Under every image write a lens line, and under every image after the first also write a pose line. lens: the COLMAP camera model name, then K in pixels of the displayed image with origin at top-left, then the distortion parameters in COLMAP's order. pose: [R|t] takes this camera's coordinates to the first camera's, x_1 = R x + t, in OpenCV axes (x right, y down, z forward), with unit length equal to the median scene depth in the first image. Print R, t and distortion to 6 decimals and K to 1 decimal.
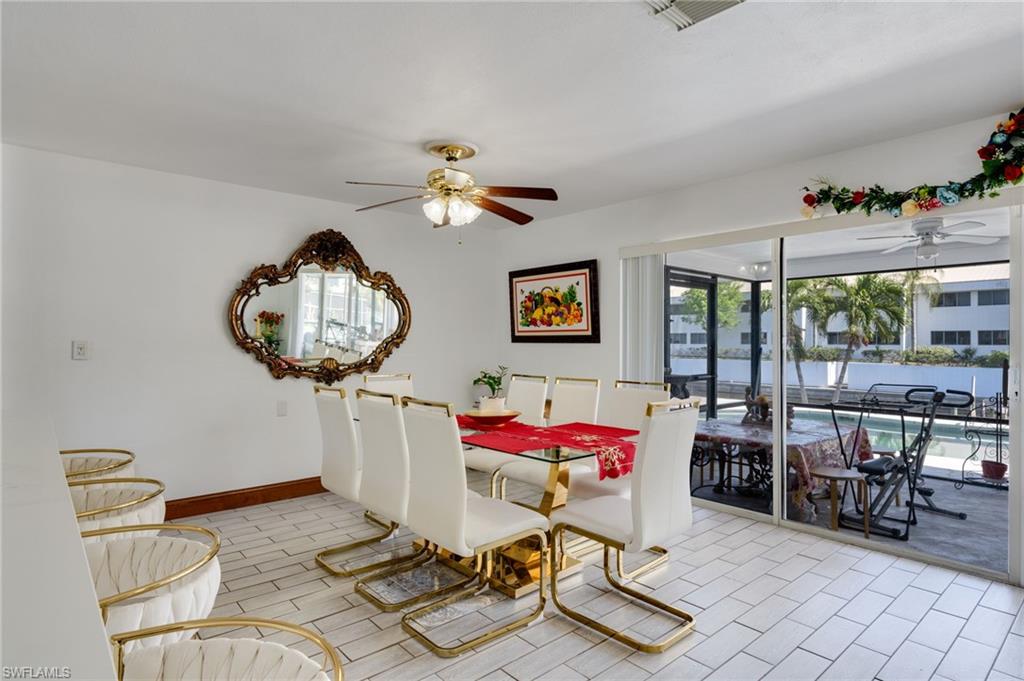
lens RADIAL K [[527.4, 0, 503.7], [0, 527.4, 343.6], [0, 0, 1]] dist [-0.022058, -0.000776]
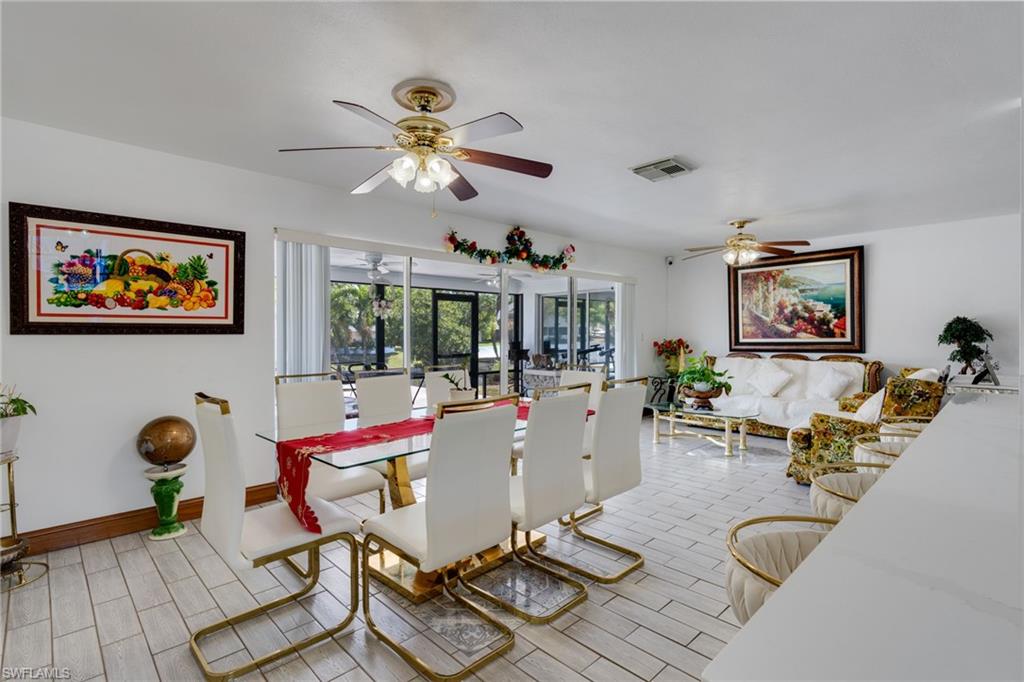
lens RADIAL K [[484.3, 0, 517.5], [0, 484.3, 335.6], [0, 0, 1]] dist [-0.004151, 0.001397]
pose [[-0.049449, -0.007162, 0.998751, -0.560776], [0.007142, 0.999946, 0.007524, -0.001025], [-0.998751, 0.007505, -0.049396, 0.571427]]
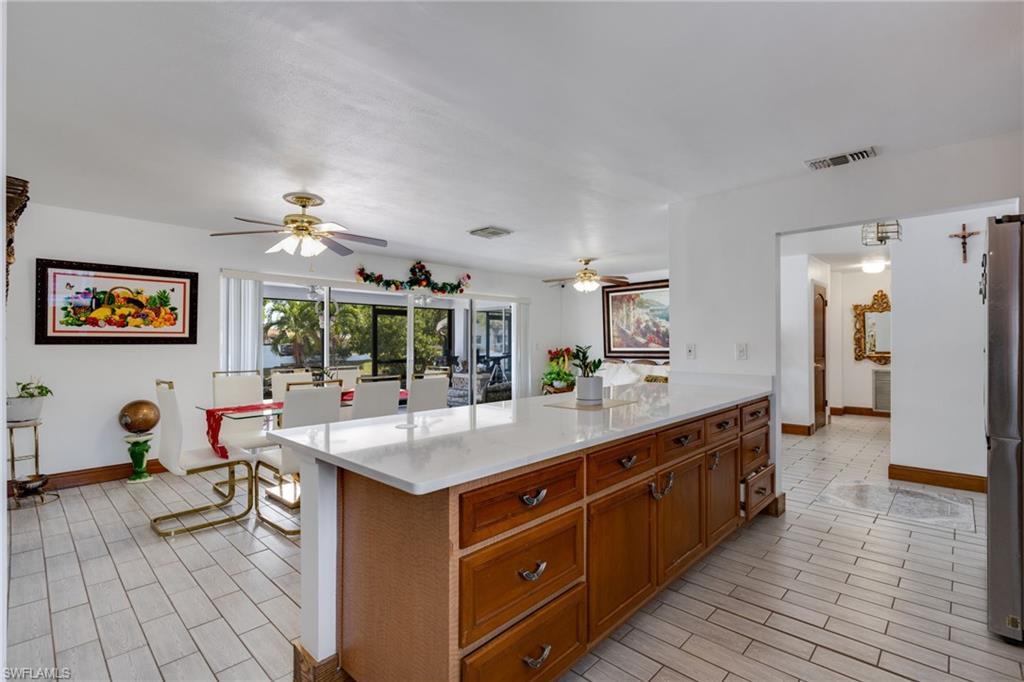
lens RADIAL K [[470.4, 0, 509.7], [0, 470.4, 337.4], [0, 0, 1]] dist [-0.001697, 0.000095]
pose [[-0.081862, 0.006040, 0.996625, -0.864560], [0.004146, 0.999975, -0.005720, -0.006413], [-0.996635, 0.003664, -0.081885, 0.365567]]
